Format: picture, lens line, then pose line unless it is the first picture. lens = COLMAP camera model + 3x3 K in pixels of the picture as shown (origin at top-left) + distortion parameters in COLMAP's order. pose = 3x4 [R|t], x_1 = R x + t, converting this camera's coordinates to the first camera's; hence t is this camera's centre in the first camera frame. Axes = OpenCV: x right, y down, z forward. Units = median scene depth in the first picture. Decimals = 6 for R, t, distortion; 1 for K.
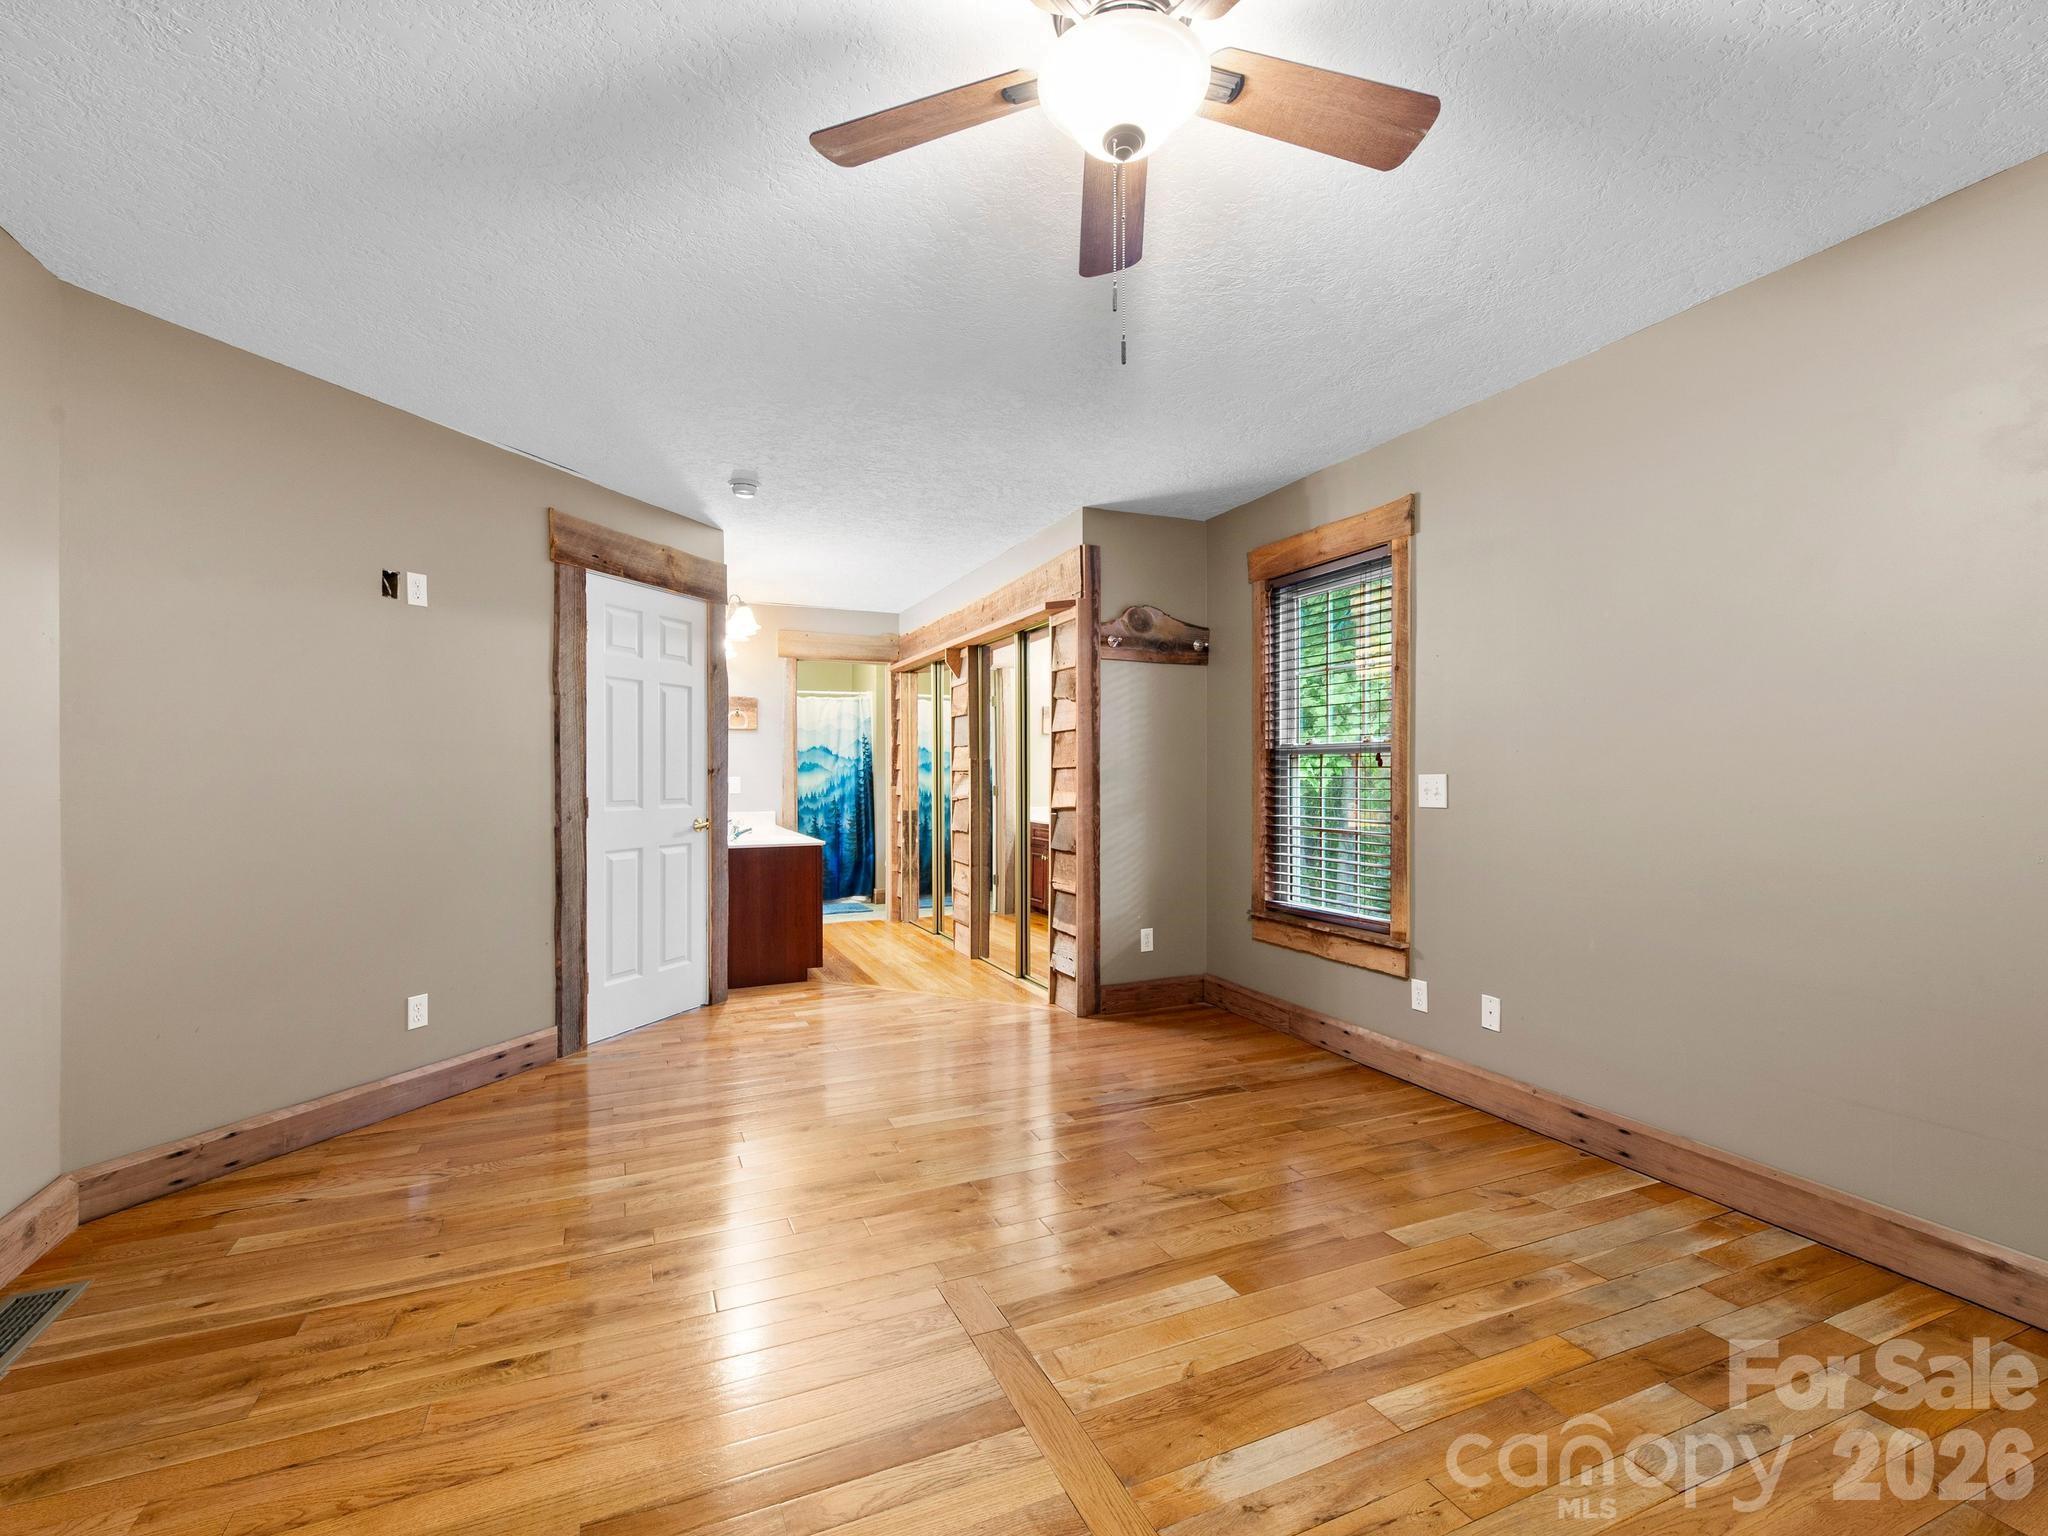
lens RADIAL K [[917.9, 0, 1007.5], [0, 917.9, 774.1], [0, 0, 1]] dist [0.020131, -0.006761]
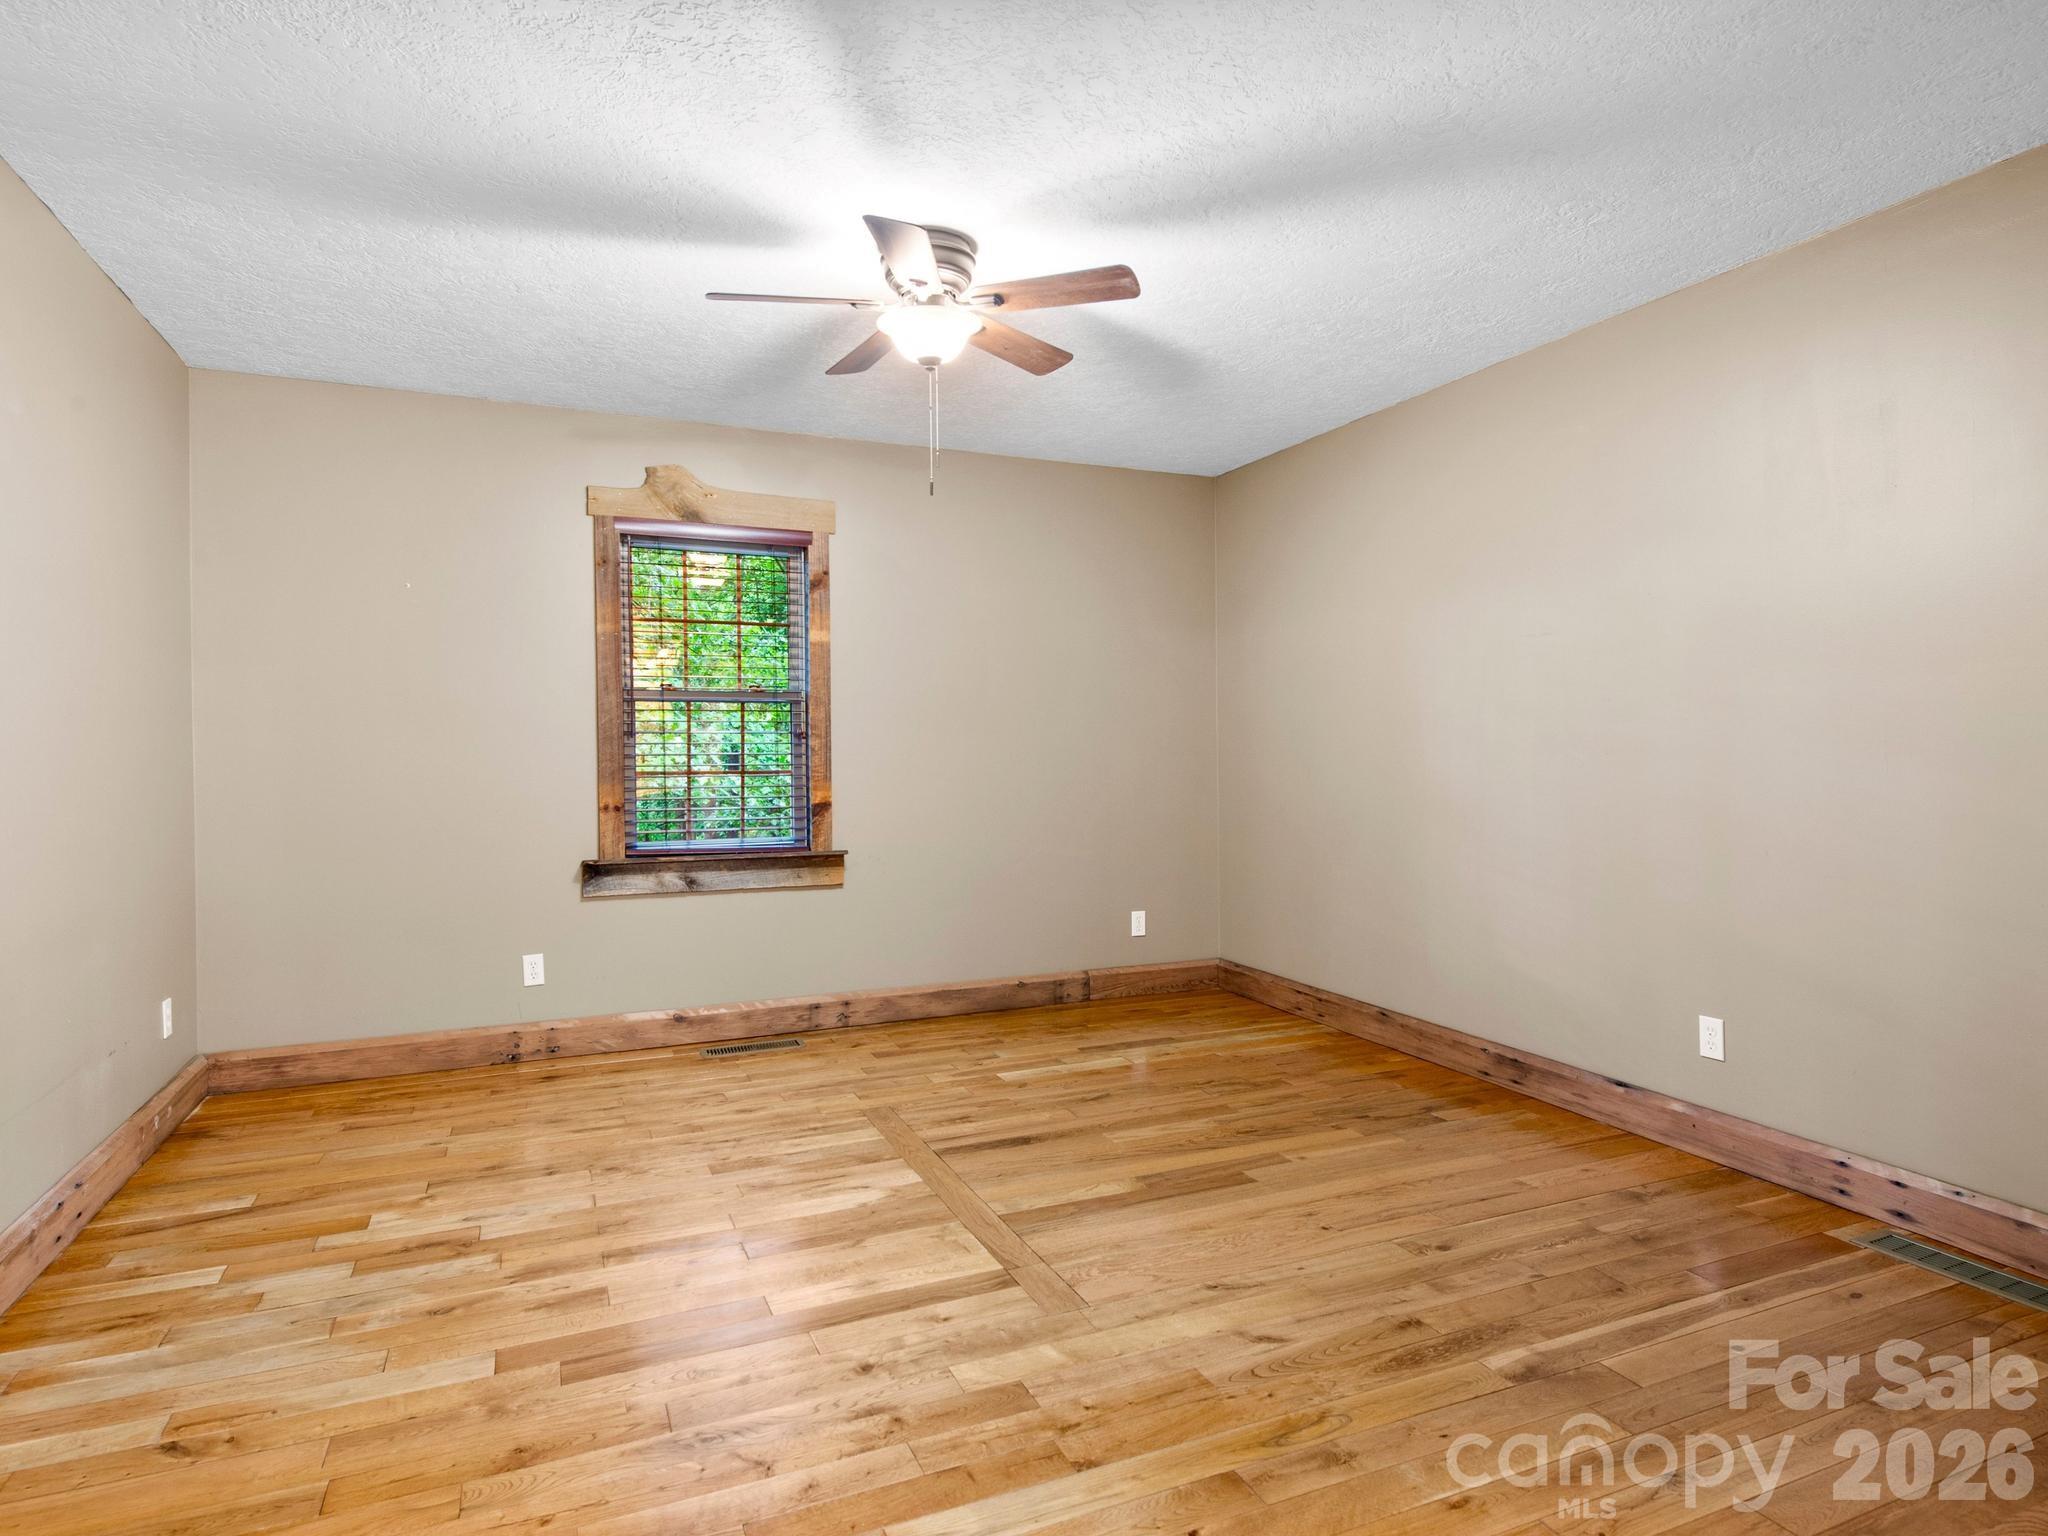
lens RADIAL K [[1129.4, 0, 1018.4], [0, 1129.4, 764.2], [0, 0, 1]] dist [0.024981, -0.008421]
pose [[-0.999881, 0.010030, -0.011747, -0.000673], [0.009936, 0.999919, 0.008013, 0.007163], [0.011827, 0.007895, -0.999899, 1.314268]]
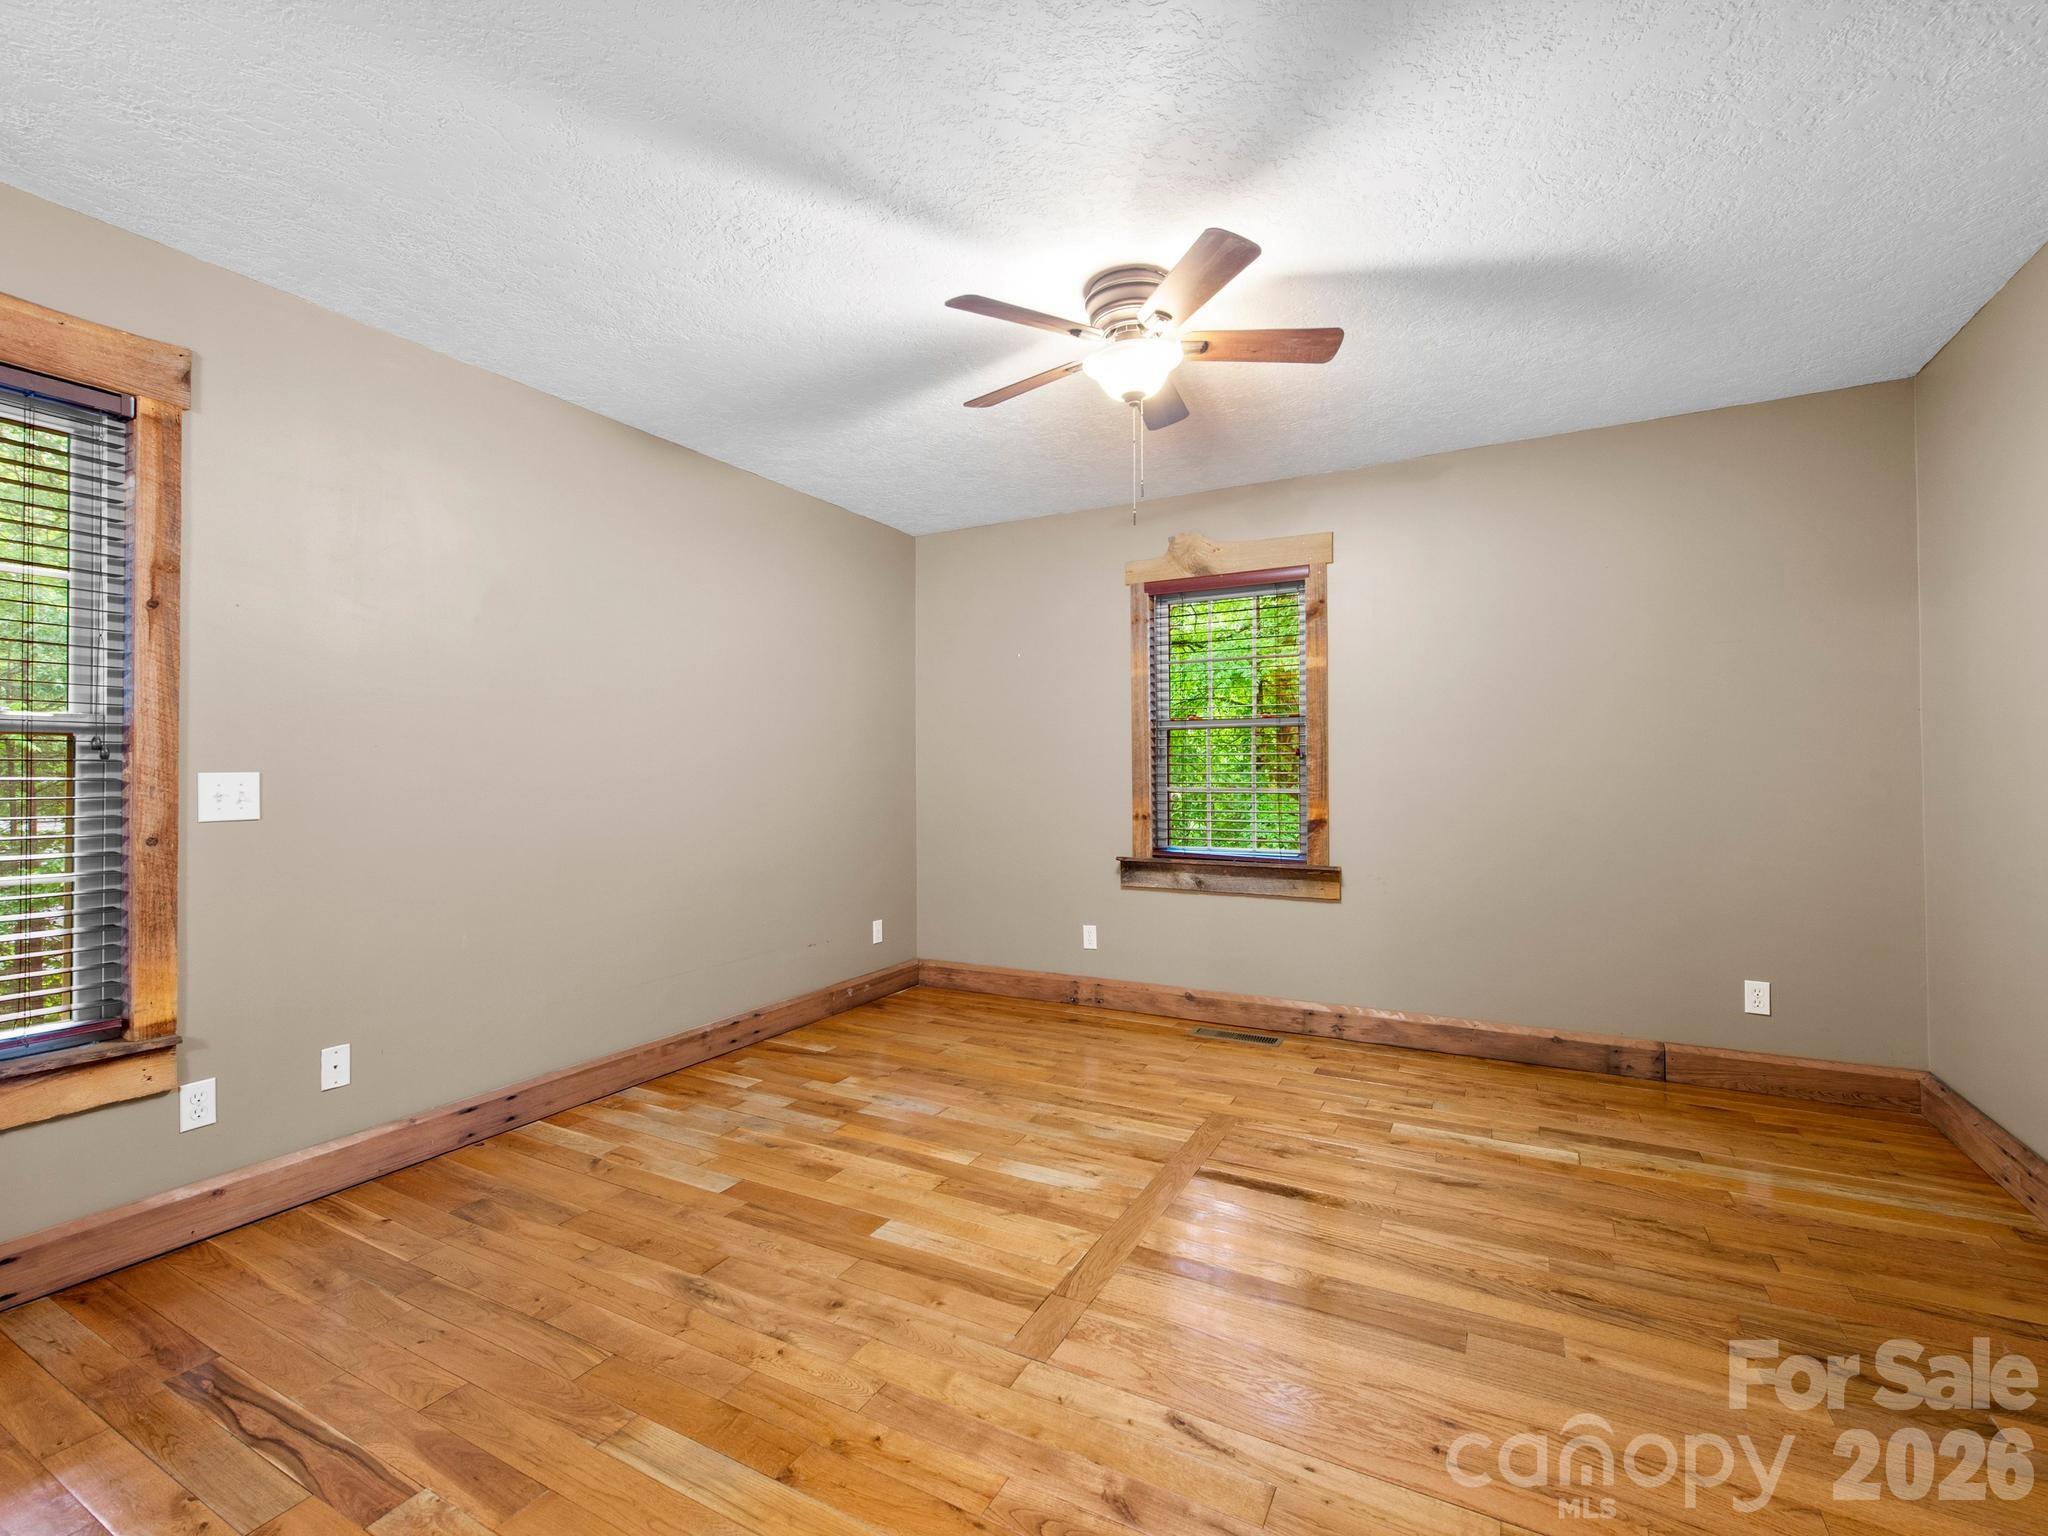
lens RADIAL K [[917.9, 0, 1021.2], [0, 917.9, 767.1], [0, 0, 1]] dist [0.020131, -0.006761]
pose [[-0.625844, 0.012597, 0.779847, -0.459966], [0.005302, 0.999915, -0.011896, 0.007171], [-0.779931, -0.003310, -0.625857, 0.969427]]
